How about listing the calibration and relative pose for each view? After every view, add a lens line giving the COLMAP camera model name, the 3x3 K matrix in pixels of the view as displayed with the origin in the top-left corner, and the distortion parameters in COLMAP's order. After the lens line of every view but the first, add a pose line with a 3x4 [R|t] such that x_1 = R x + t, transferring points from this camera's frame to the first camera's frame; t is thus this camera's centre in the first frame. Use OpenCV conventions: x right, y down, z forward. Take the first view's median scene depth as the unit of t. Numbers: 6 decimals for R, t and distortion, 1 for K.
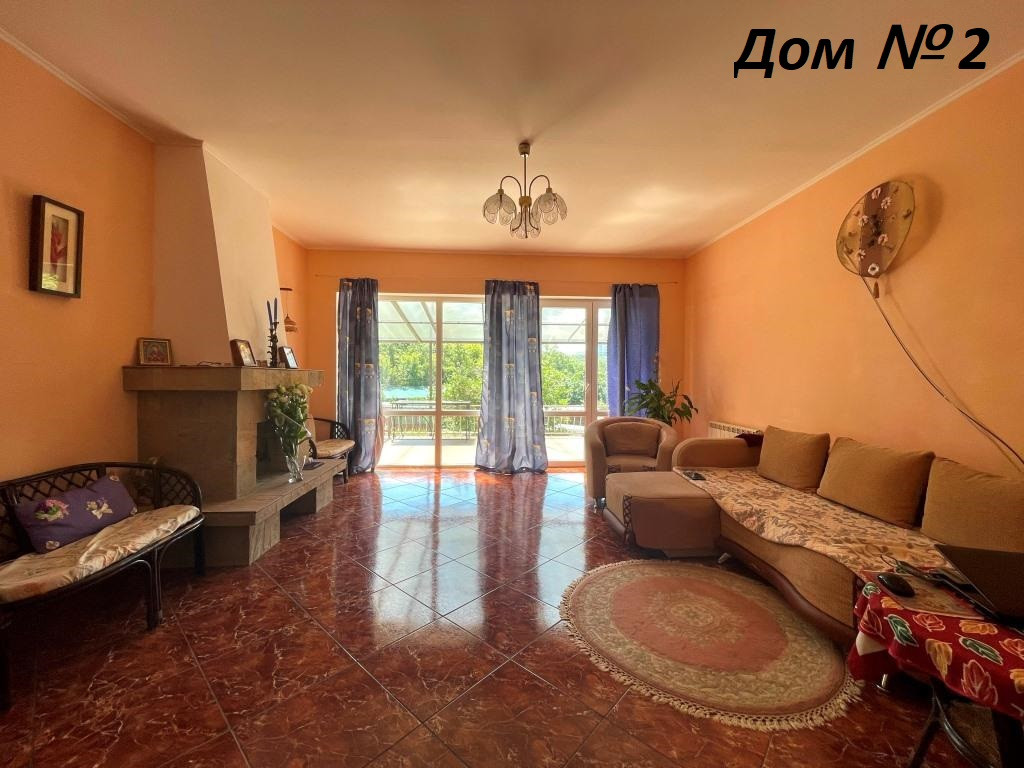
lens RADIAL K [[408.8, 0, 513.8], [0, 408.8, 380.5], [0, 0, 1]] dist [-0.003036, -0.000830]
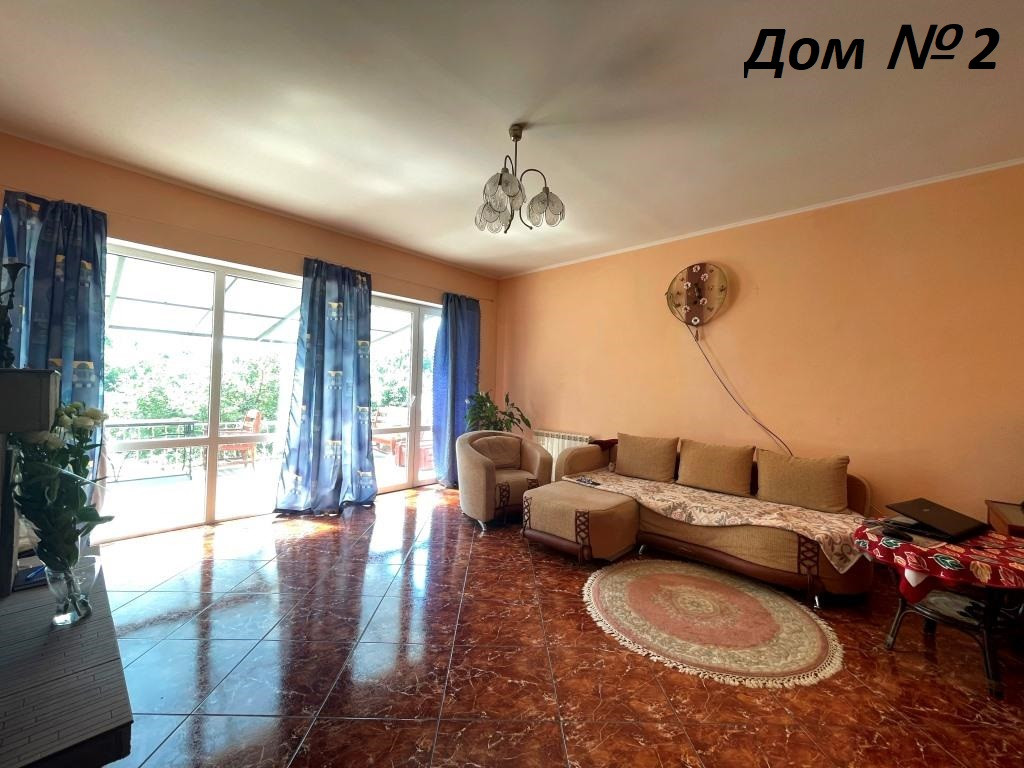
lens RADIAL K [[408.8, 0, 511.0], [0, 408.8, 381.9], [0, 0, 1]] dist [-0.003036, -0.000830]
pose [[0.731870, 0.021397, 0.681108, -0.307311], [-0.014435, 0.999769, -0.015898, -0.013343], [-0.681291, 0.001804, 0.732010, 0.207713]]
